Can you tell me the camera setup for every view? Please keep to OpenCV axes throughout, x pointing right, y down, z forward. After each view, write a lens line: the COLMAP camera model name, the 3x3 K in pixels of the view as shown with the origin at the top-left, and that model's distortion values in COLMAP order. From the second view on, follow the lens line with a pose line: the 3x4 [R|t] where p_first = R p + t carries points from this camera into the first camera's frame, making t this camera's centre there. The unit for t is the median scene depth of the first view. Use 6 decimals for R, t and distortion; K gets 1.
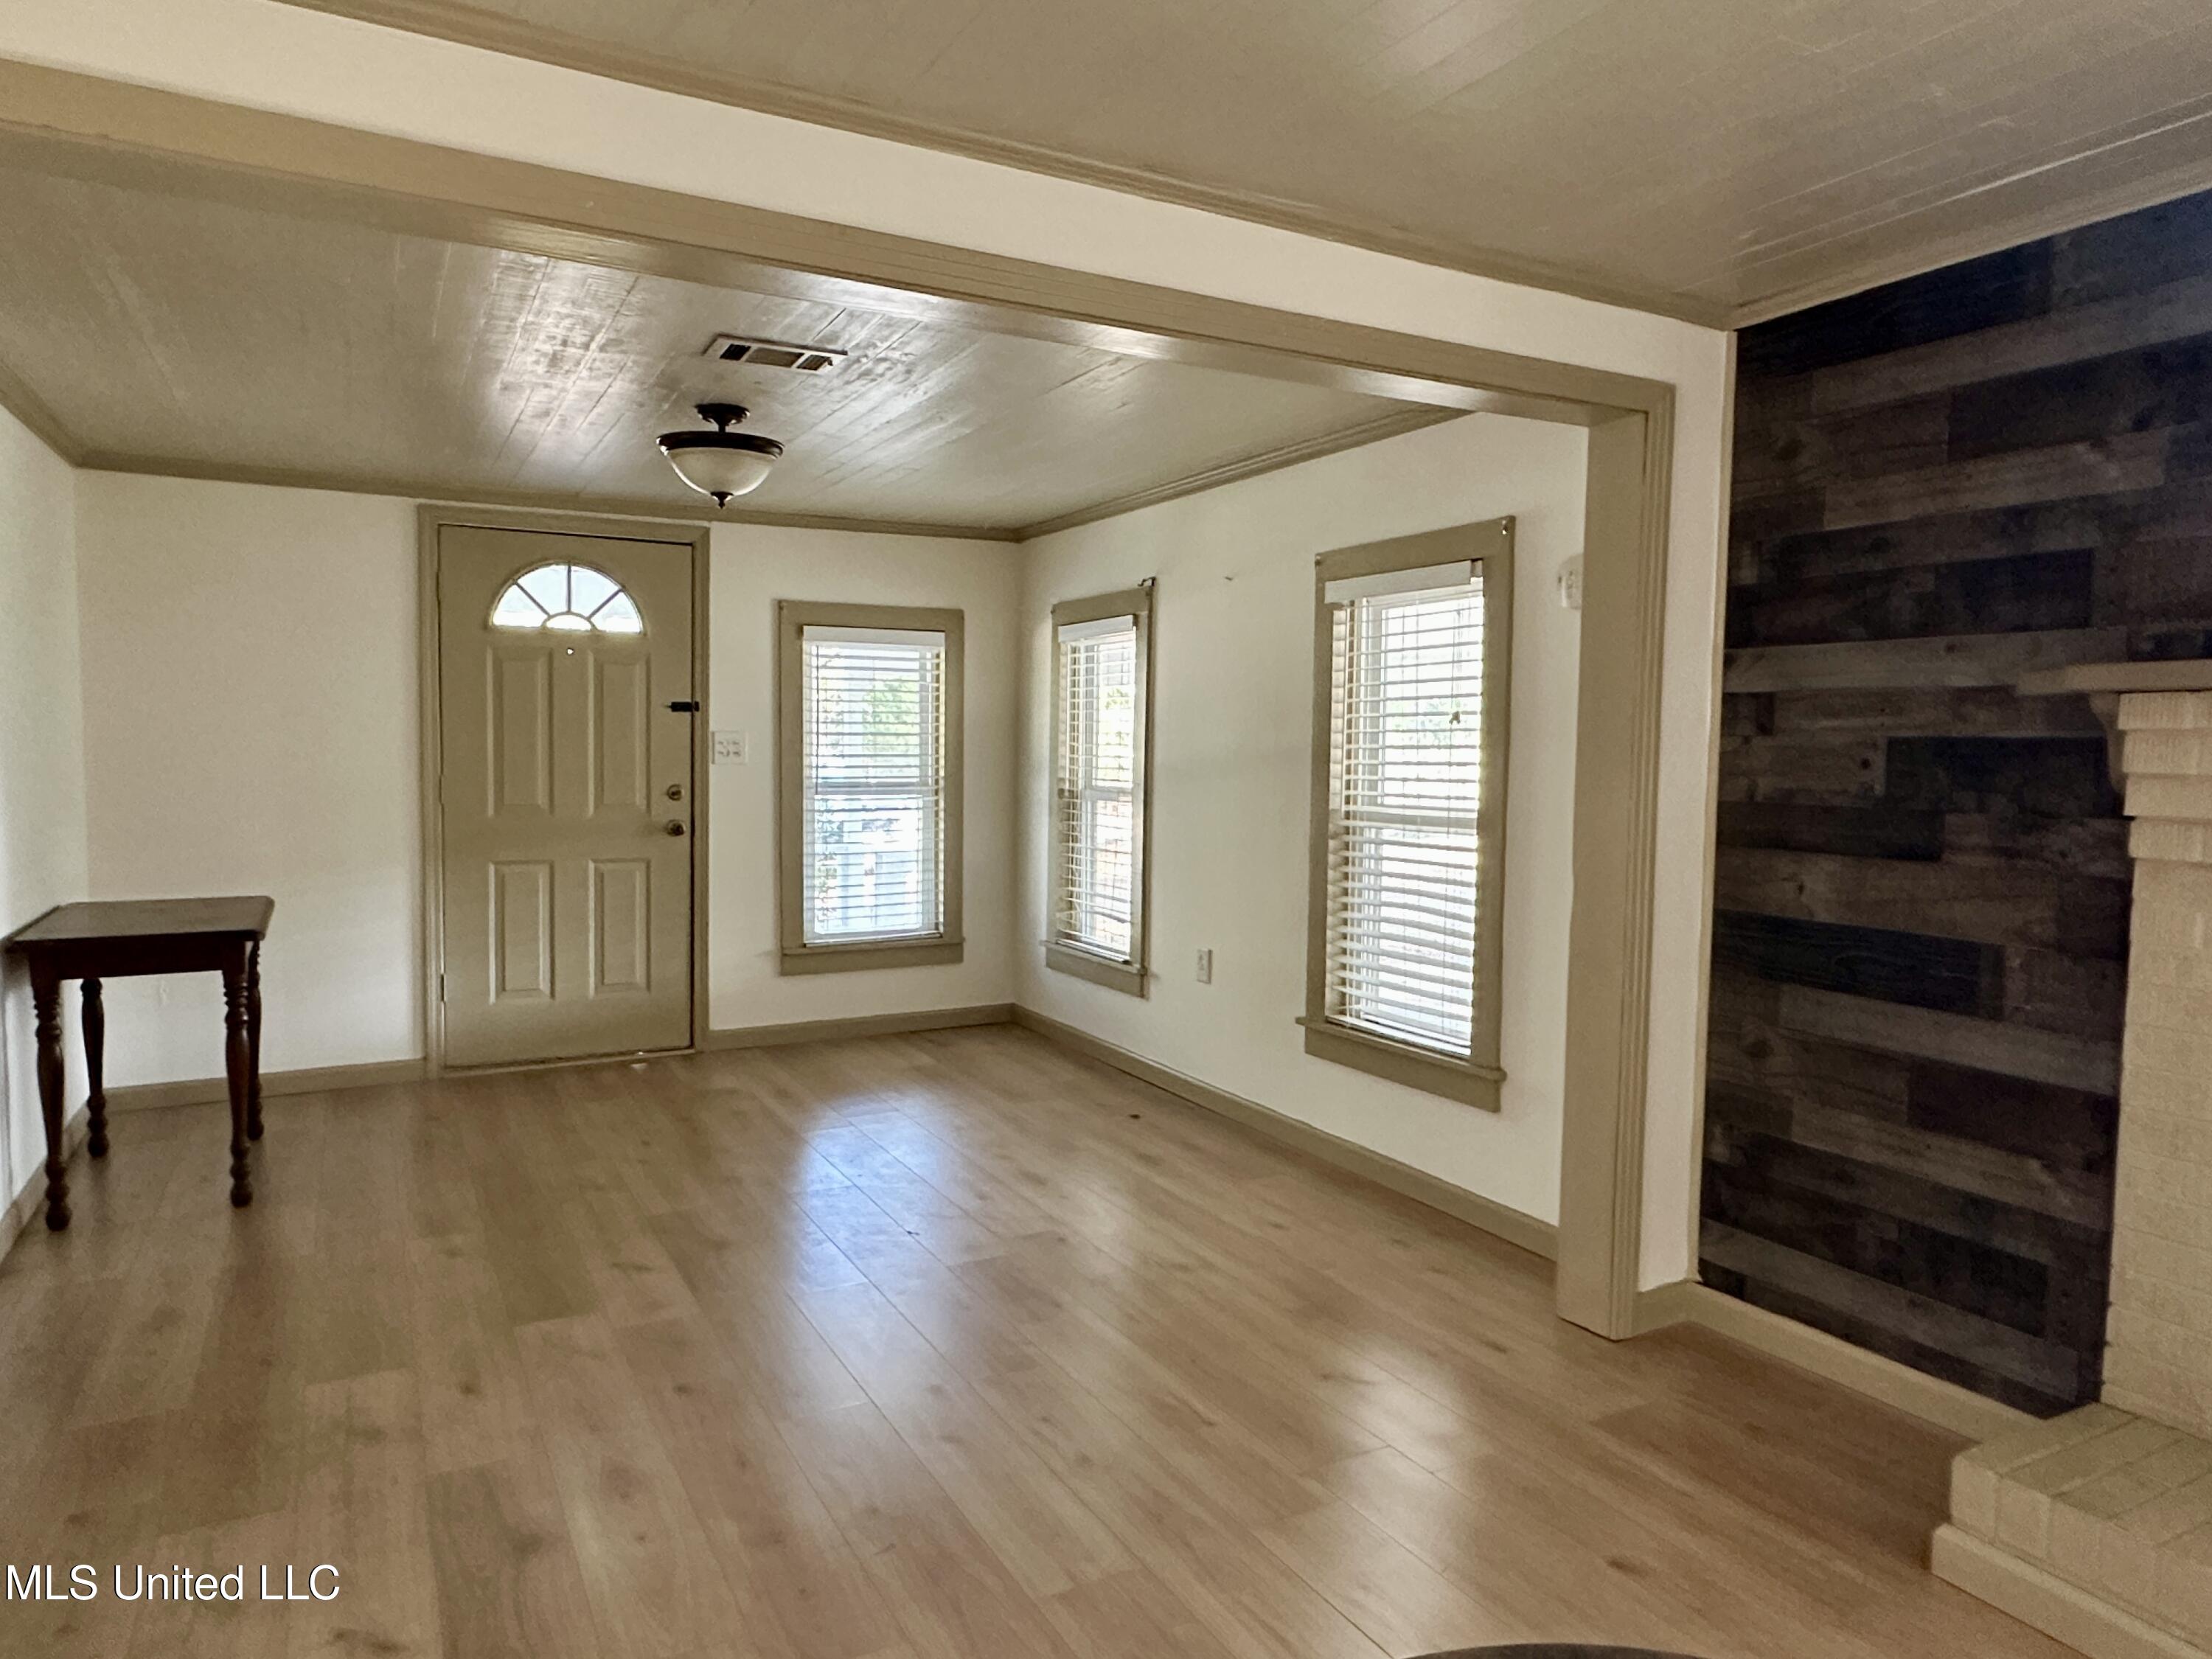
lens RADIAL K [[1371.8, 0, 1112.1], [0, 1371.8, 843.5], [0, 0, 1]] dist [-0.005964, 0.003680]
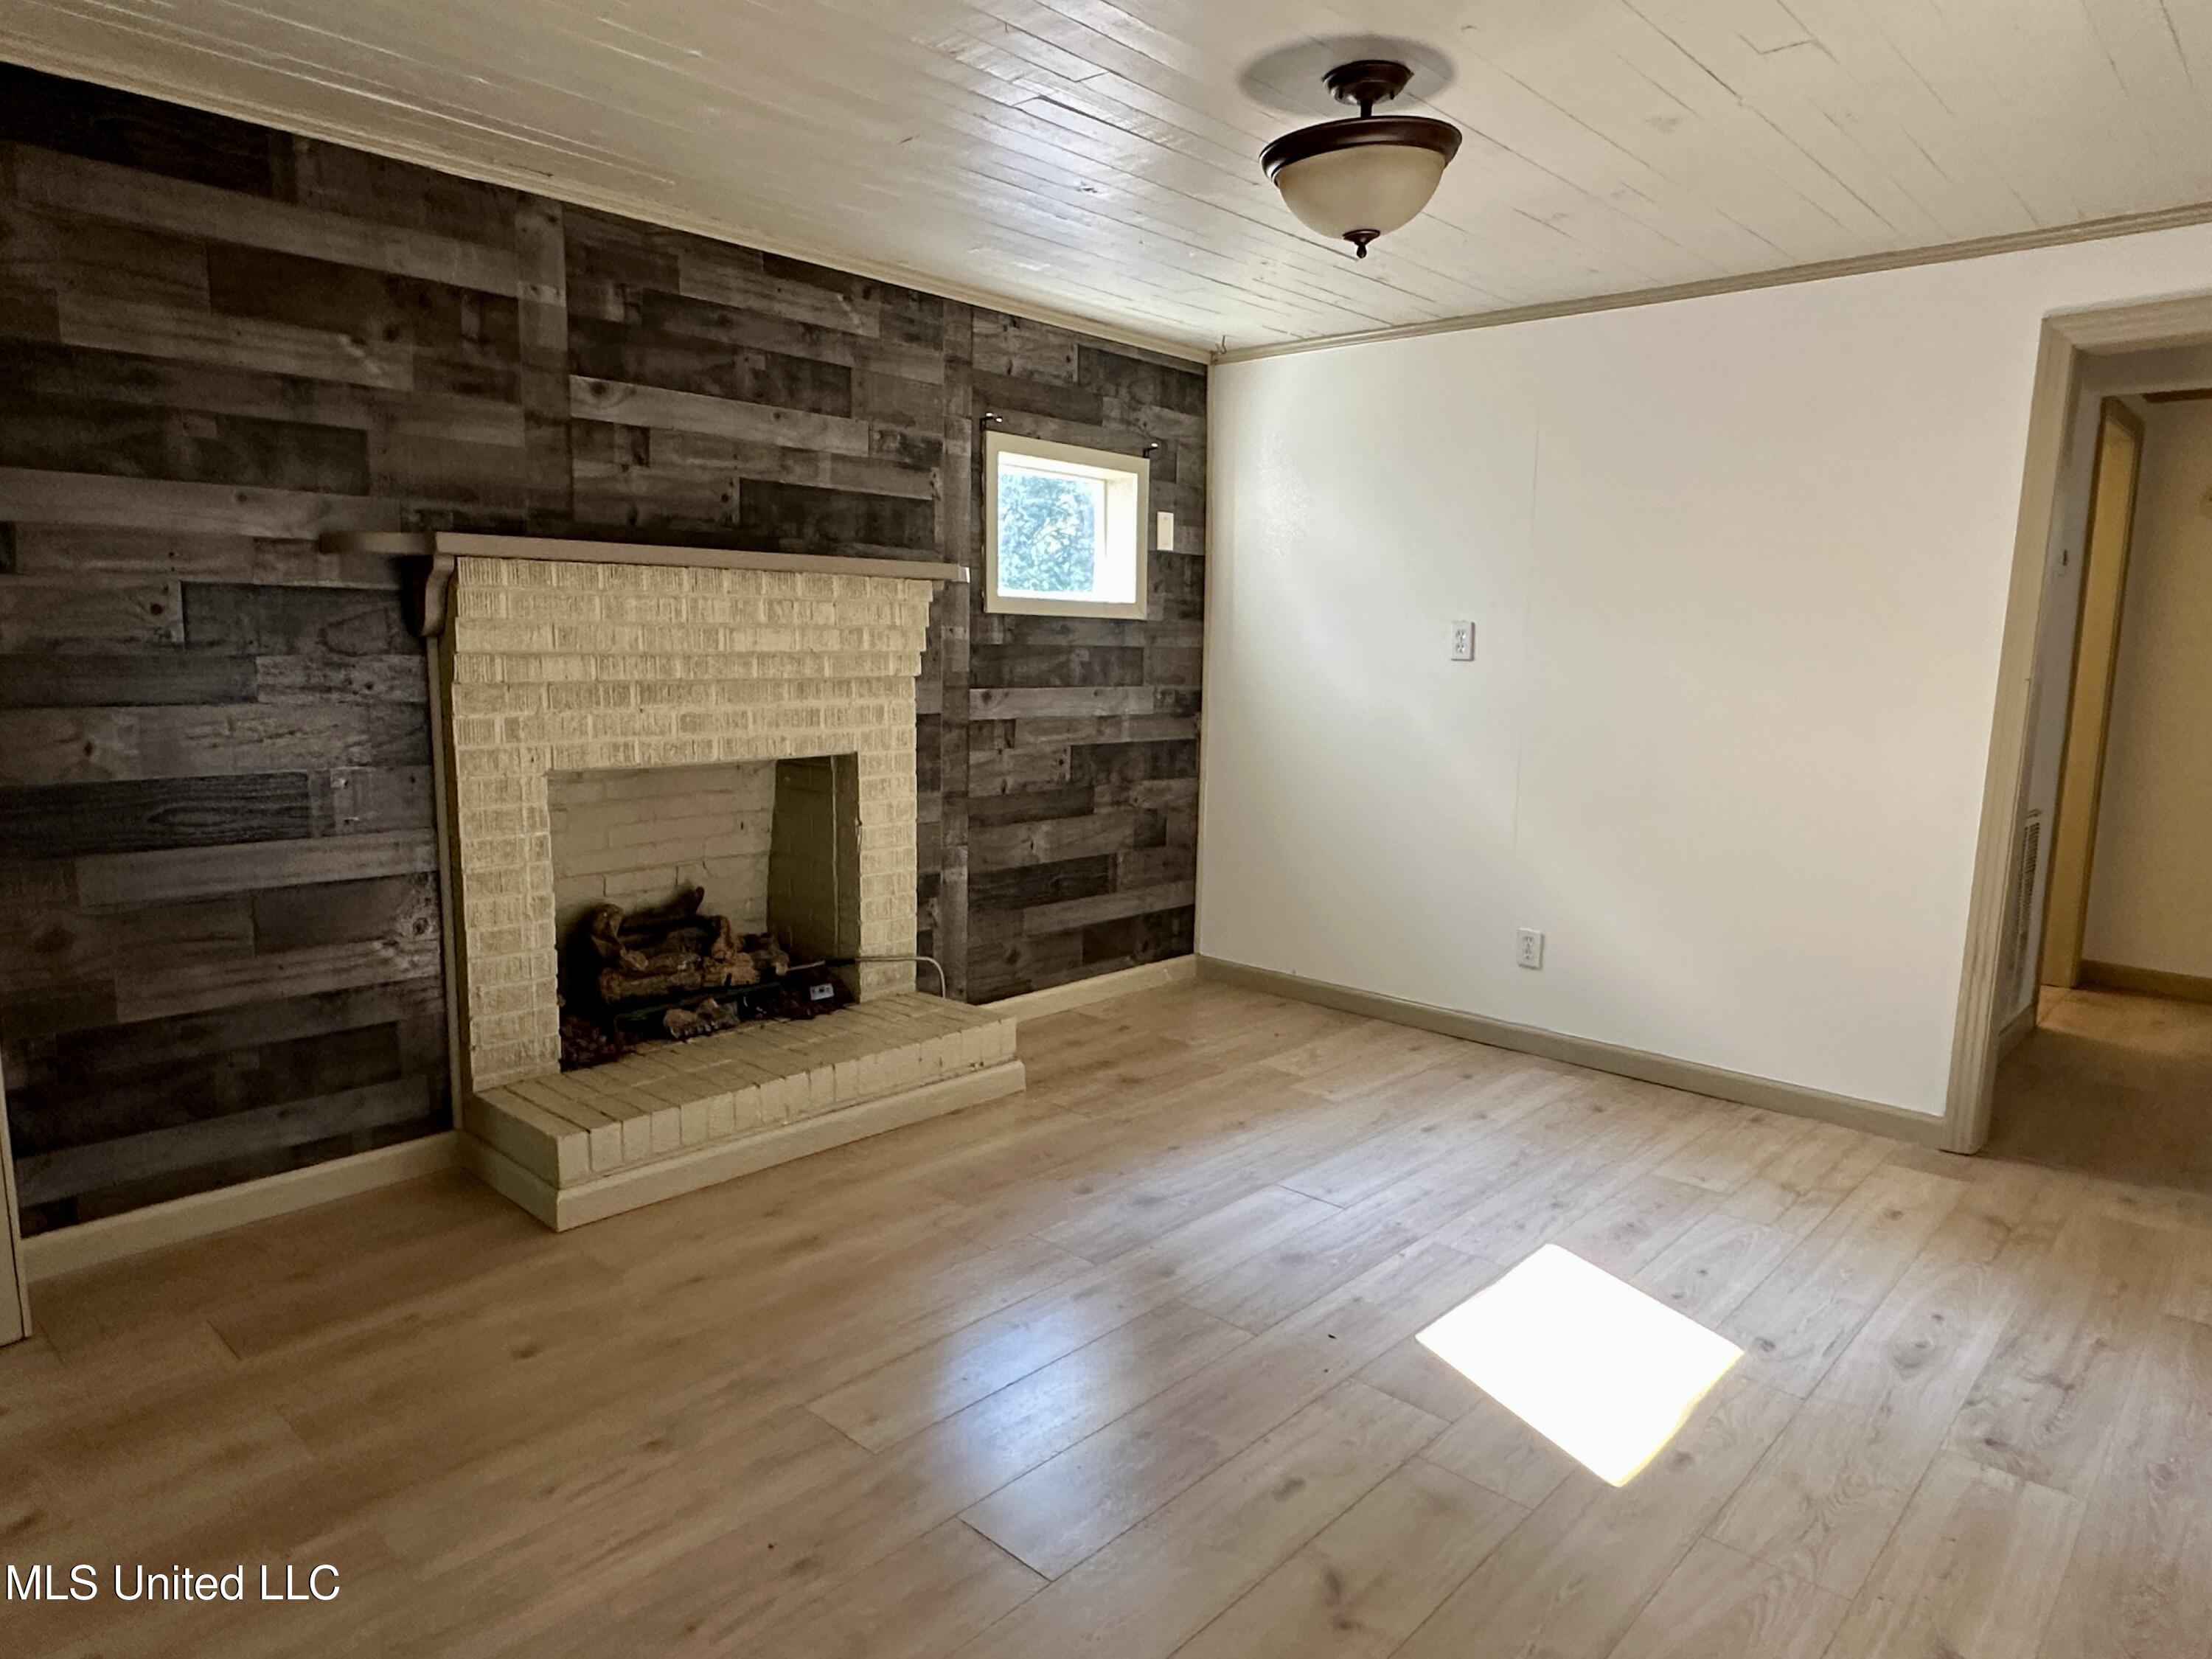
lens RADIAL K [[1371.8, 0, 1101.4], [0, 1371.8, 837.5], [0, 0, 1]] dist [-0.005964, 0.003680]
pose [[-0.314497, -0.161692, 0.935386, -0.548173], [0.043541, 0.981892, 0.184370, -0.045999], [-0.948259, 0.098712, -0.301761, 0.636393]]
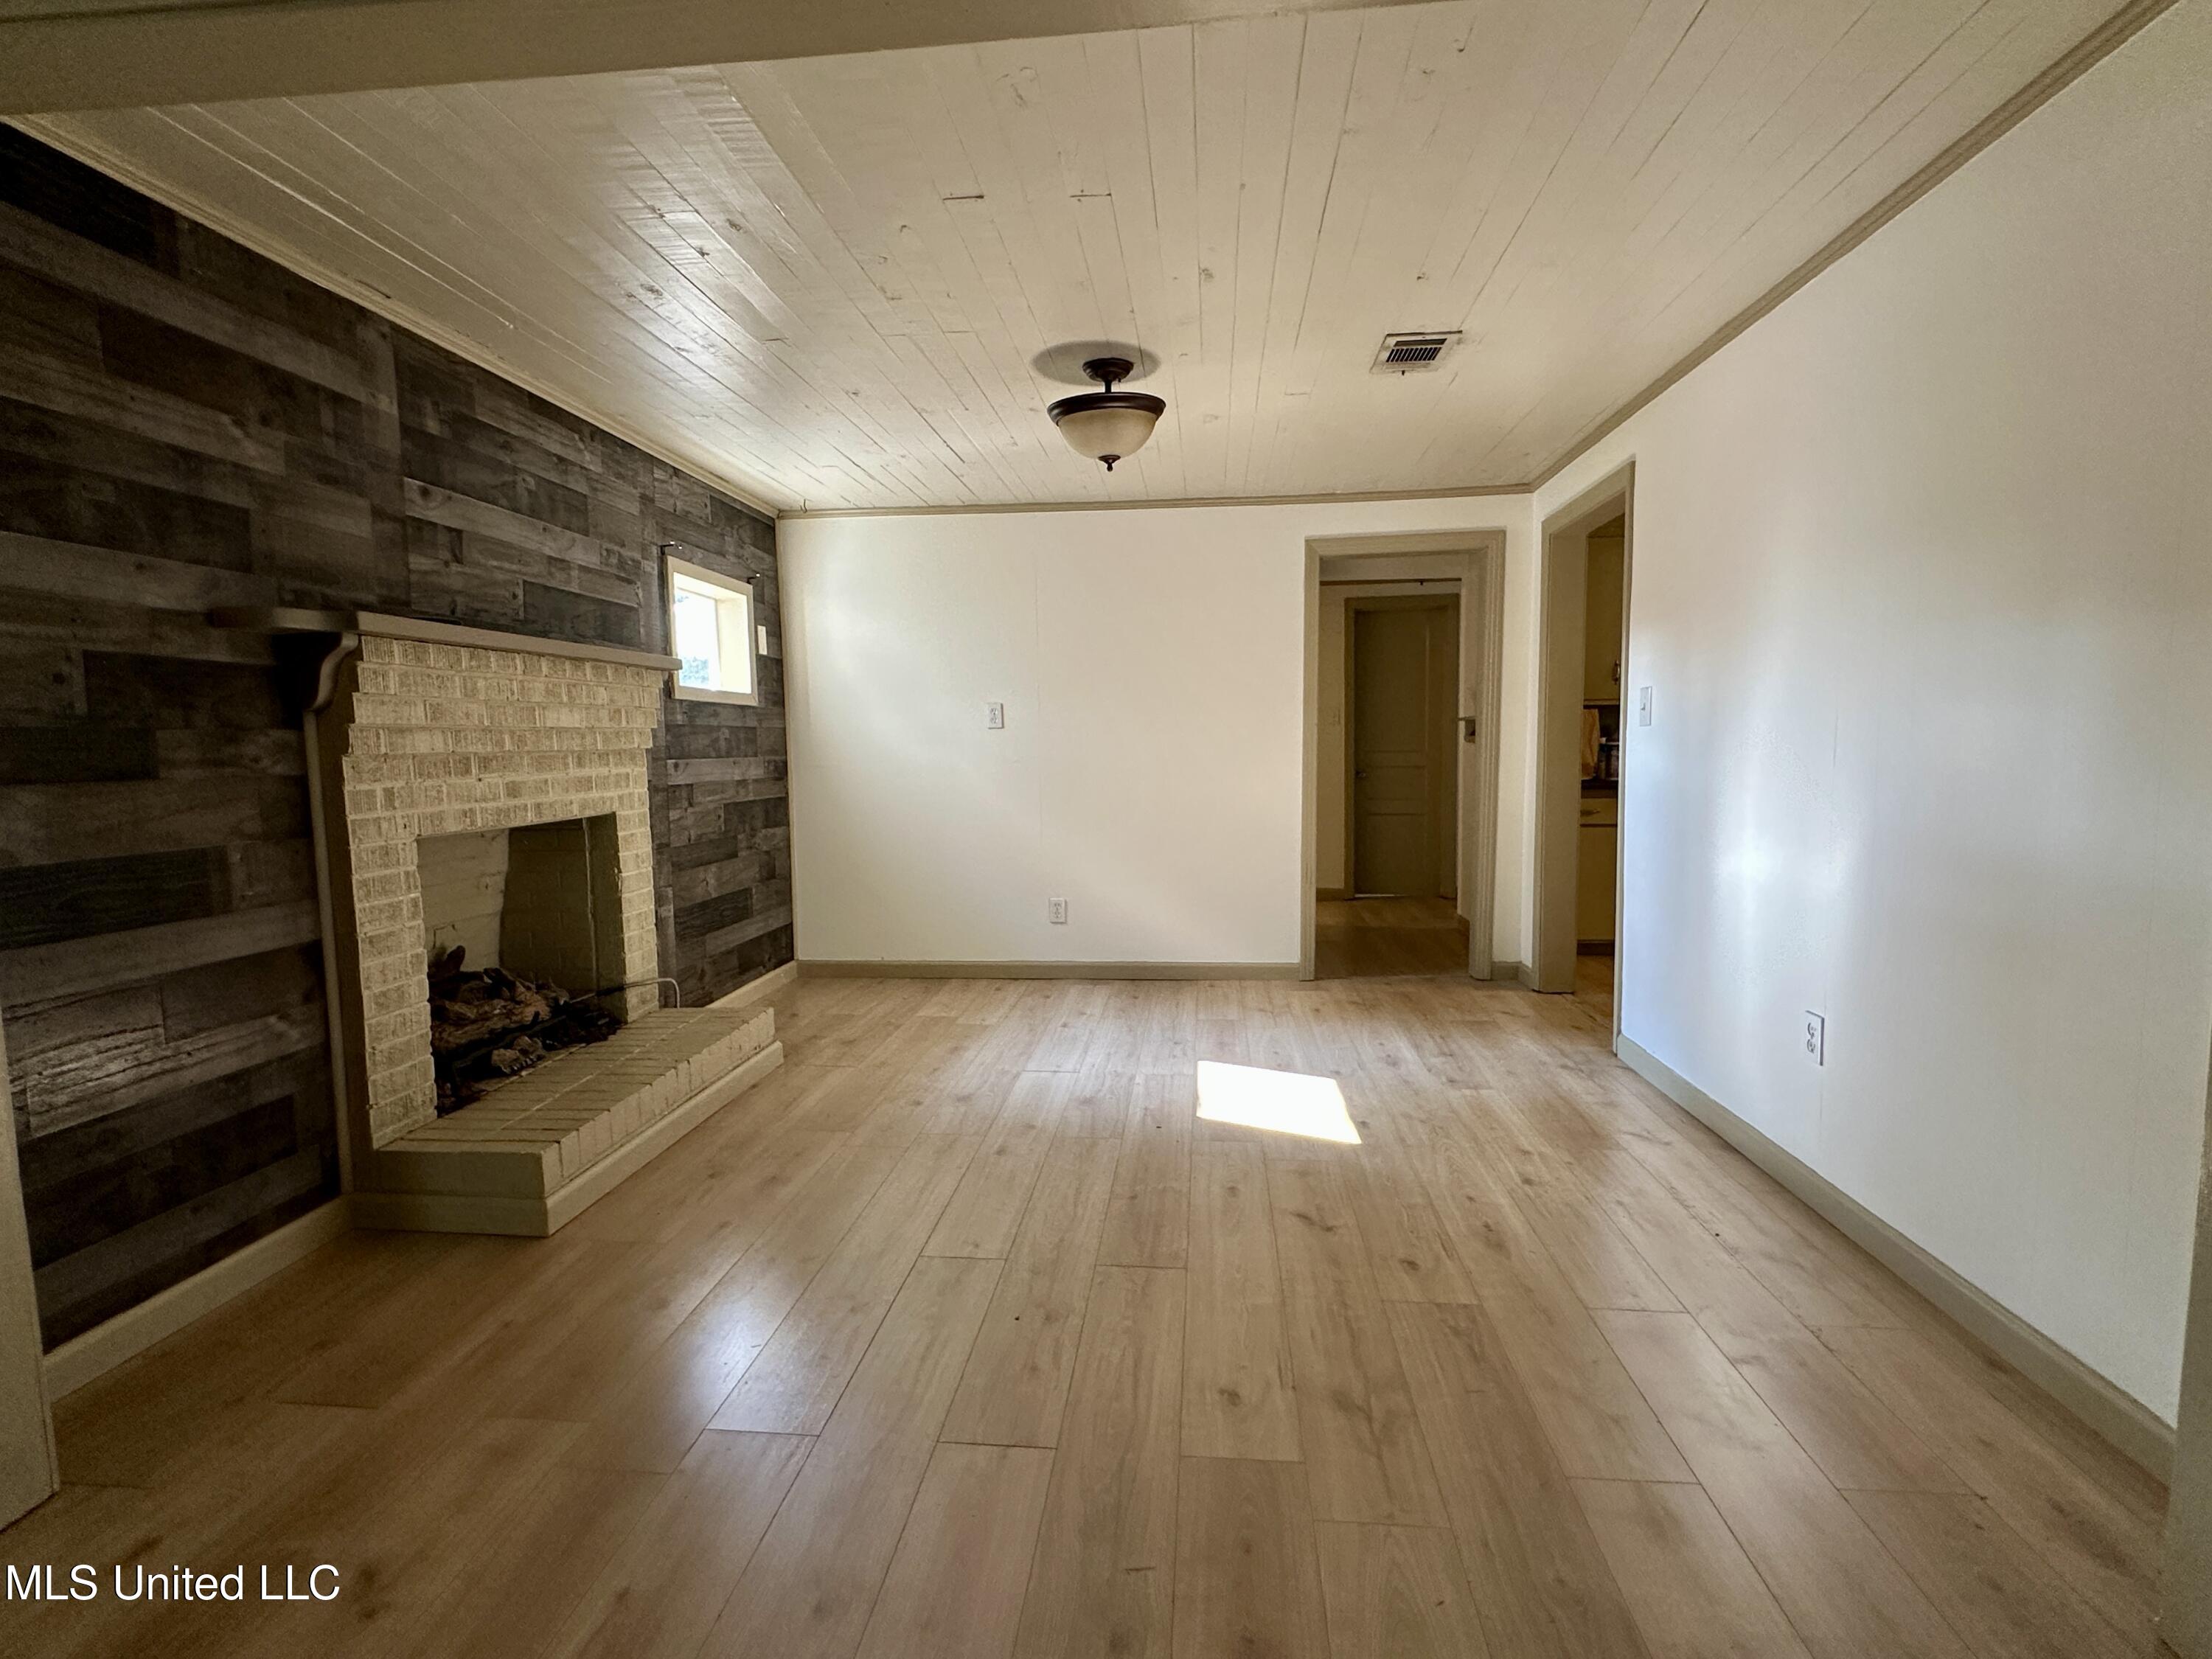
lens RADIAL K [[1044.9, 0, 1109.1], [0, 1044.9, 830.1], [0, 0, 1]] dist [-0.004110, 0.002127]
pose [[-0.827450, -0.053496, 0.558986, -0.374197], [0.040232, 0.987246, 0.154036, -0.035677], [-0.560097, 0.149946, -0.814744, 1.113672]]
